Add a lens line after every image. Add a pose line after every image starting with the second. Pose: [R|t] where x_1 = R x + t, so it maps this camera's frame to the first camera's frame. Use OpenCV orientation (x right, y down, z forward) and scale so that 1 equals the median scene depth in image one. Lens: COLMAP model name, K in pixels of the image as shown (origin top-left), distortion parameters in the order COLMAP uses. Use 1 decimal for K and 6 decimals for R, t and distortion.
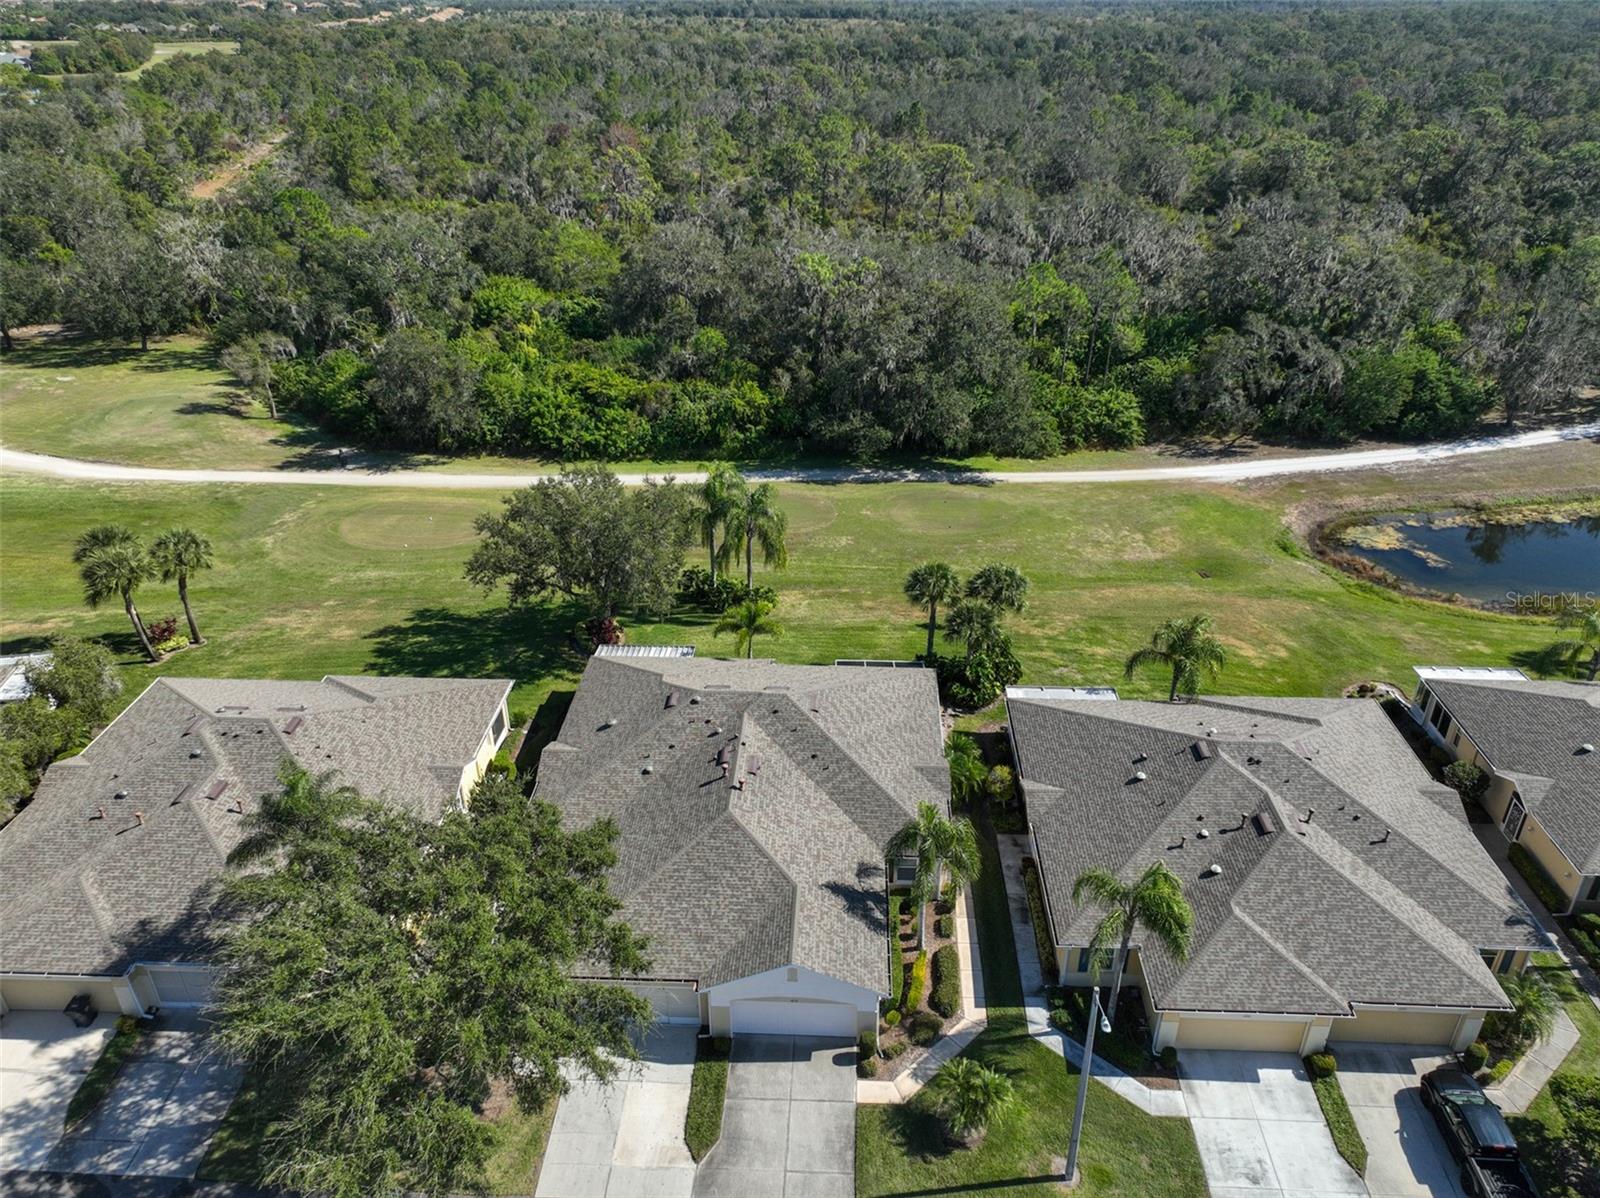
lens RADIAL K [[1114.5, 0, 806.2], [0, 1114.5, 598.3], [0, 0, 1]] dist [-0.002839, 0.017397]
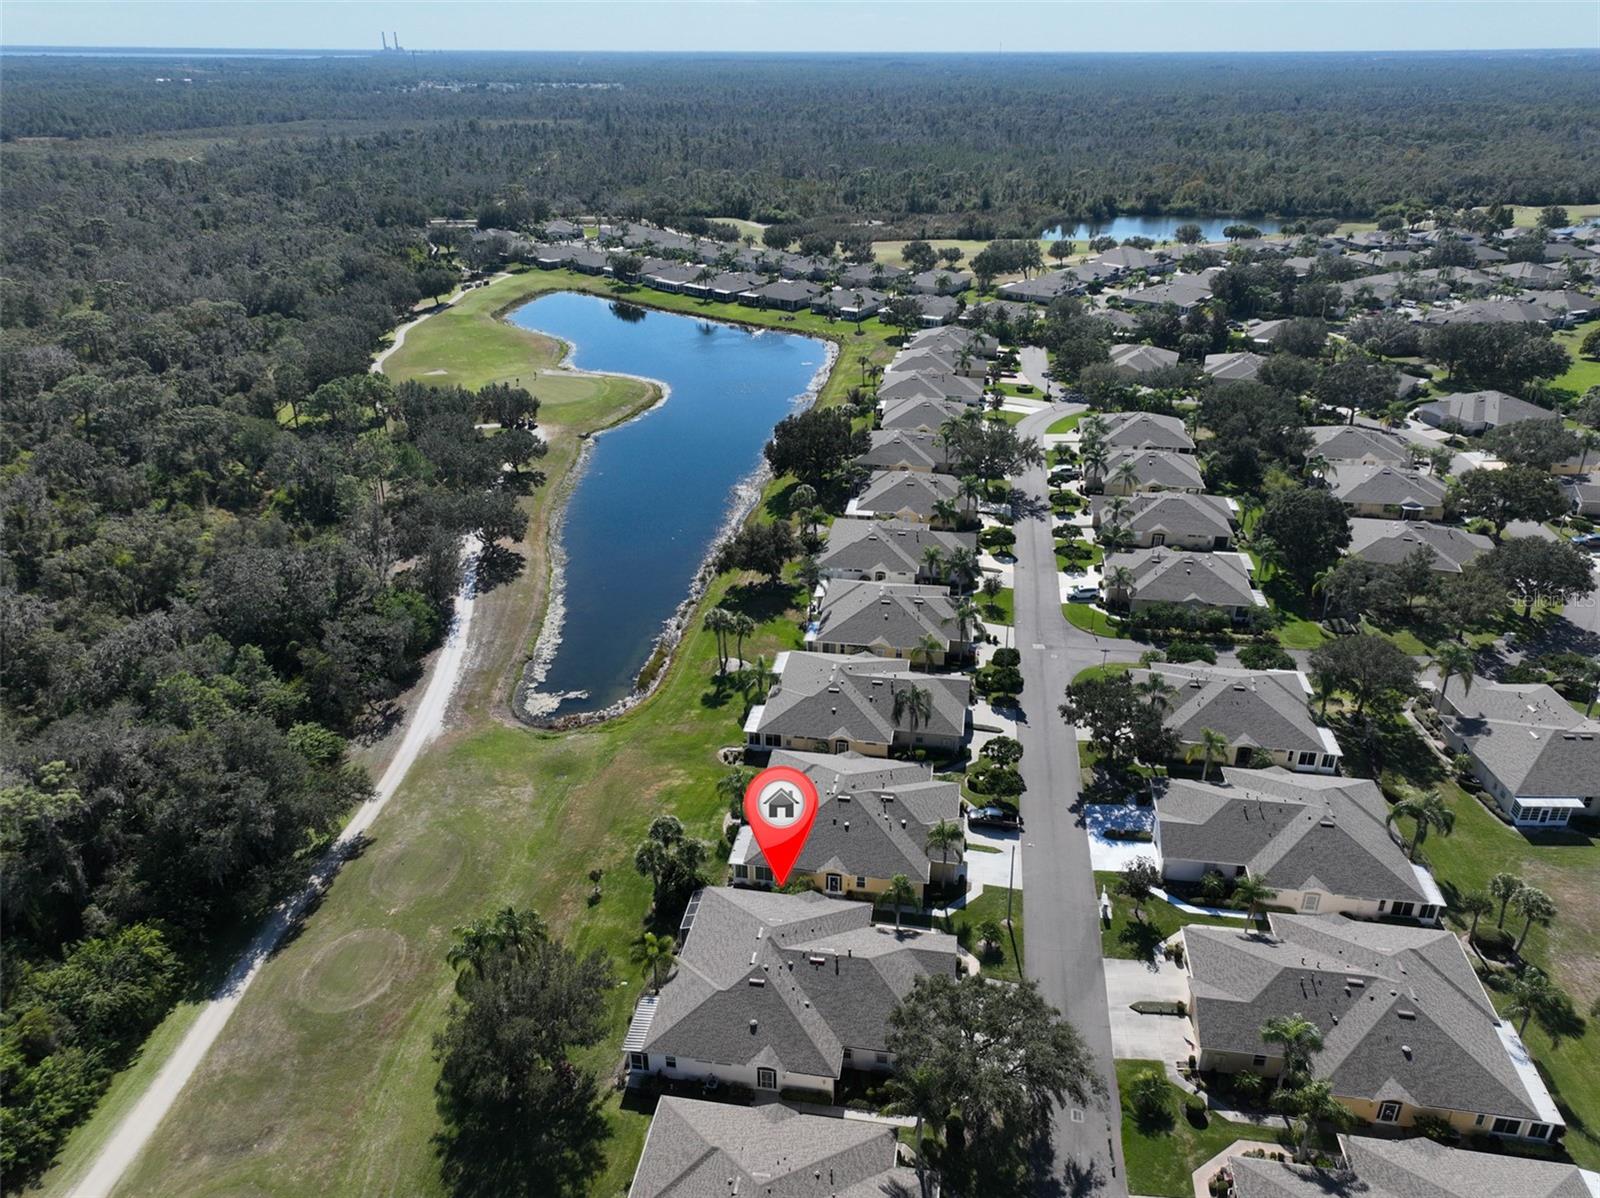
lens RADIAL K [[1114.5, 0, 806.2], [0, 1114.5, 598.3], [0, 0, 1]] dist [-0.002839, 0.017397]
pose [[0.106569, -0.431685, 0.895707, -1.474139], [0.470865, 0.815332, 0.336926, -0.976785], [-0.875745, 0.385851, 0.290155, 0.274459]]
